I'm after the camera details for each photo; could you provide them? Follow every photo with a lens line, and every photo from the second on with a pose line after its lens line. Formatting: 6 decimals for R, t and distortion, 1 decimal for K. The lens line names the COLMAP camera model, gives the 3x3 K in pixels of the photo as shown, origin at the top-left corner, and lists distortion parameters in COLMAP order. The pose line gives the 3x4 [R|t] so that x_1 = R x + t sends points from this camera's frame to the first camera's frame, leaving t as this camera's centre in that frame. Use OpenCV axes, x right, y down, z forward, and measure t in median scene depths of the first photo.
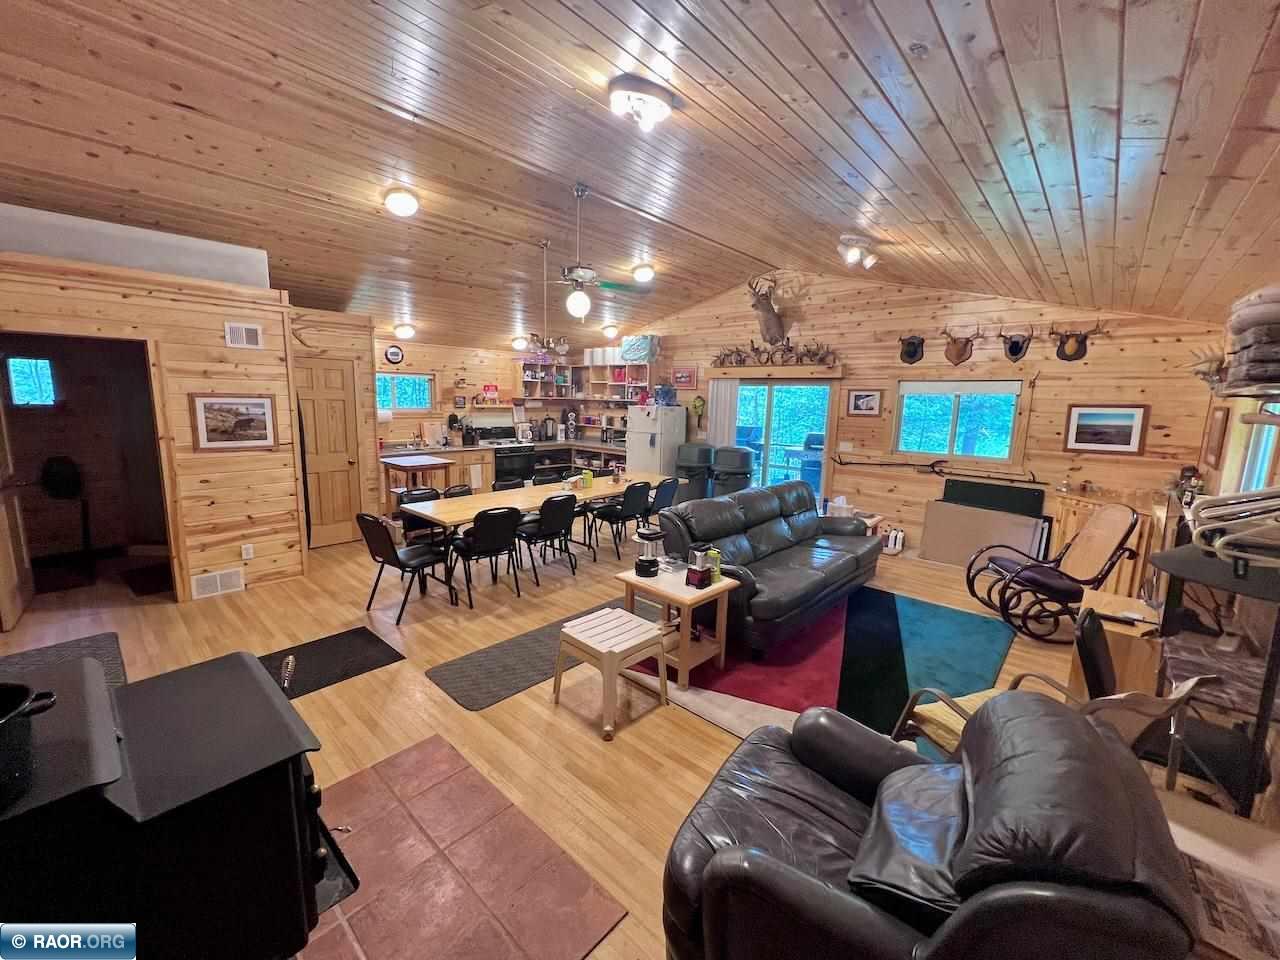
lens RADIAL K [[515.2, 0, 637.9], [0, 515.2, 480.9], [0, 0, 1]] dist [-0.001931, -0.000202]
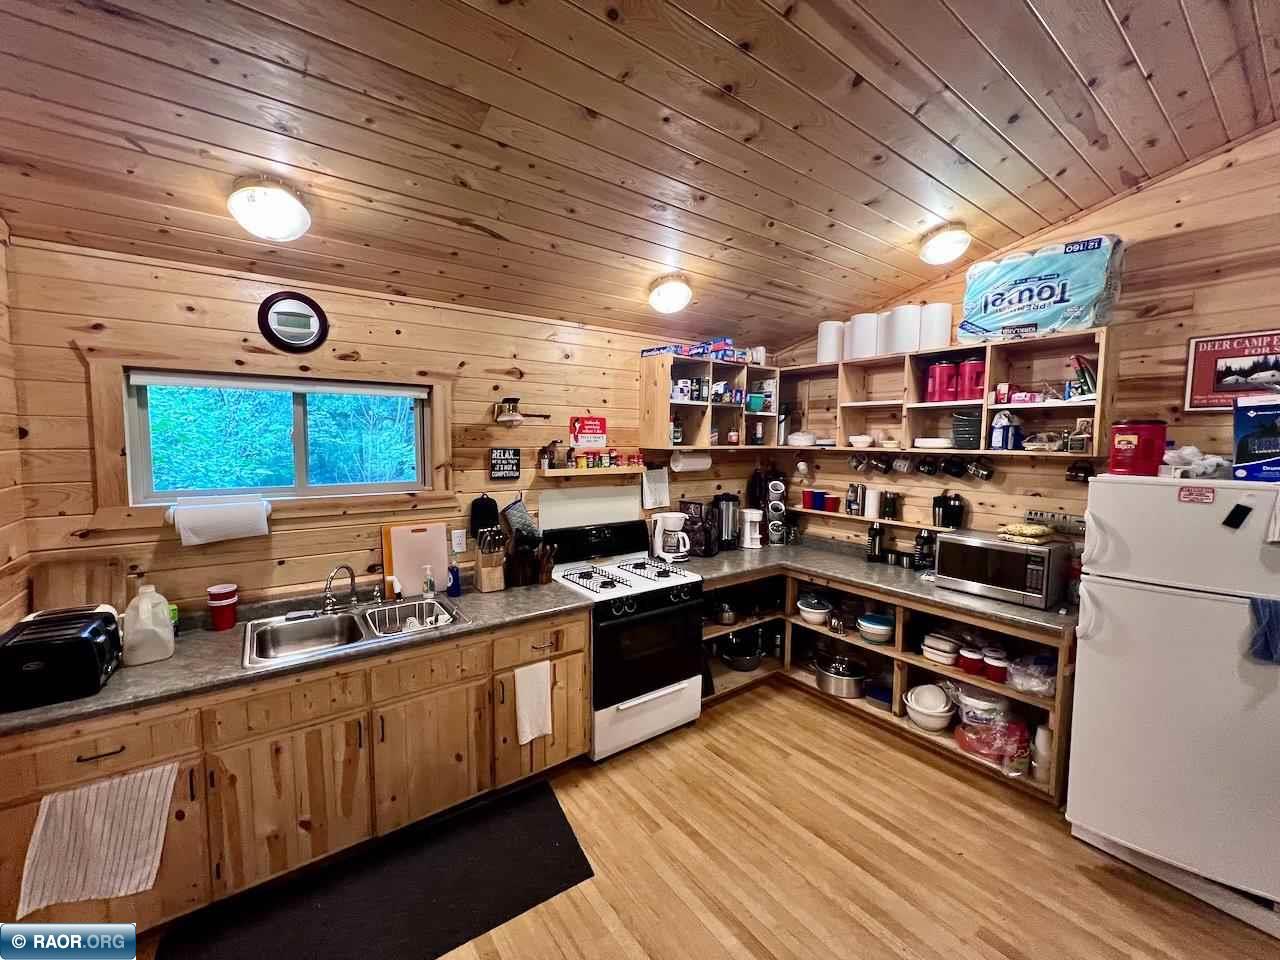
lens RADIAL K [[515.2, 0, 637.5], [0, 515.2, 479.5], [0, 0, 1]] dist [-0.001931, -0.000202]
pose [[0.980254, -0.000925, -0.197738, -0.181681], [-0.016182, 0.996260, -0.084880, -0.112200], [0.197077, 0.086404, 0.976573, 0.663007]]
